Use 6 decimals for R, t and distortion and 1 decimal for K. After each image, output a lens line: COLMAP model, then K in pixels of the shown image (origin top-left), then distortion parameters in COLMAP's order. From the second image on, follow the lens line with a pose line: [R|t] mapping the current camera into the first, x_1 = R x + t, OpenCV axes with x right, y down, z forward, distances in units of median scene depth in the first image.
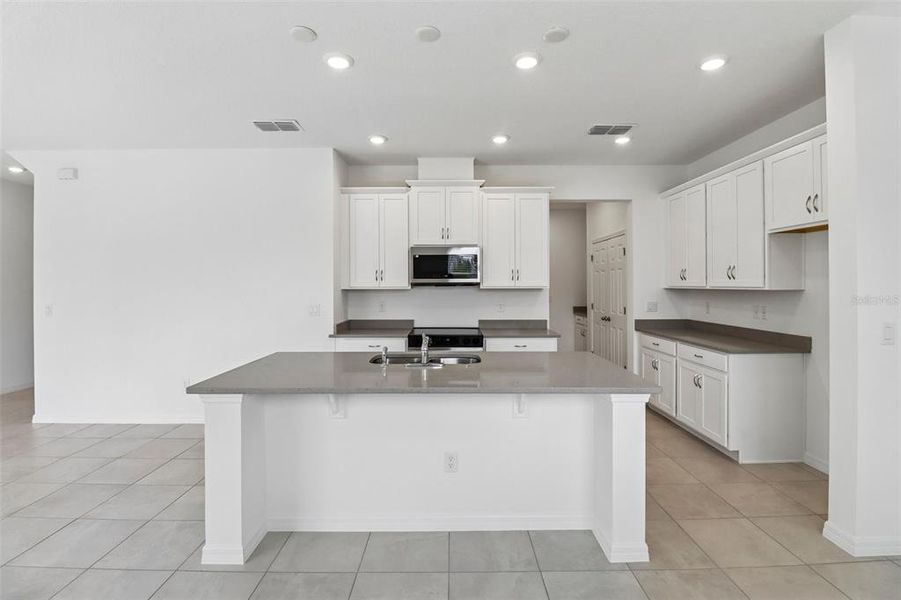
lens RADIAL K [[428.4, 0, 448.1], [0, 428.4, 280.8], [0, 0, 1]] dist [-0.016253, -0.001183]
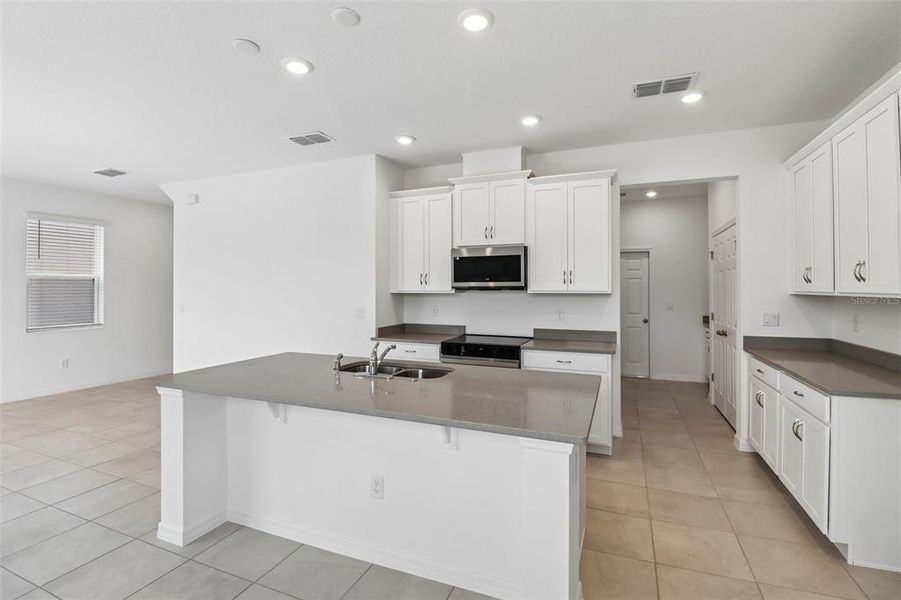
lens RADIAL K [[428.4, 0, 448.1], [0, 428.4, 280.8], [0, 0, 1]] dist [-0.016253, -0.001183]
pose [[0.921858, -0.004989, -0.387496, 0.267759], [0.002217, 0.999969, -0.007603, -0.000959], [0.387522, 0.006150, 0.921840, 0.123840]]
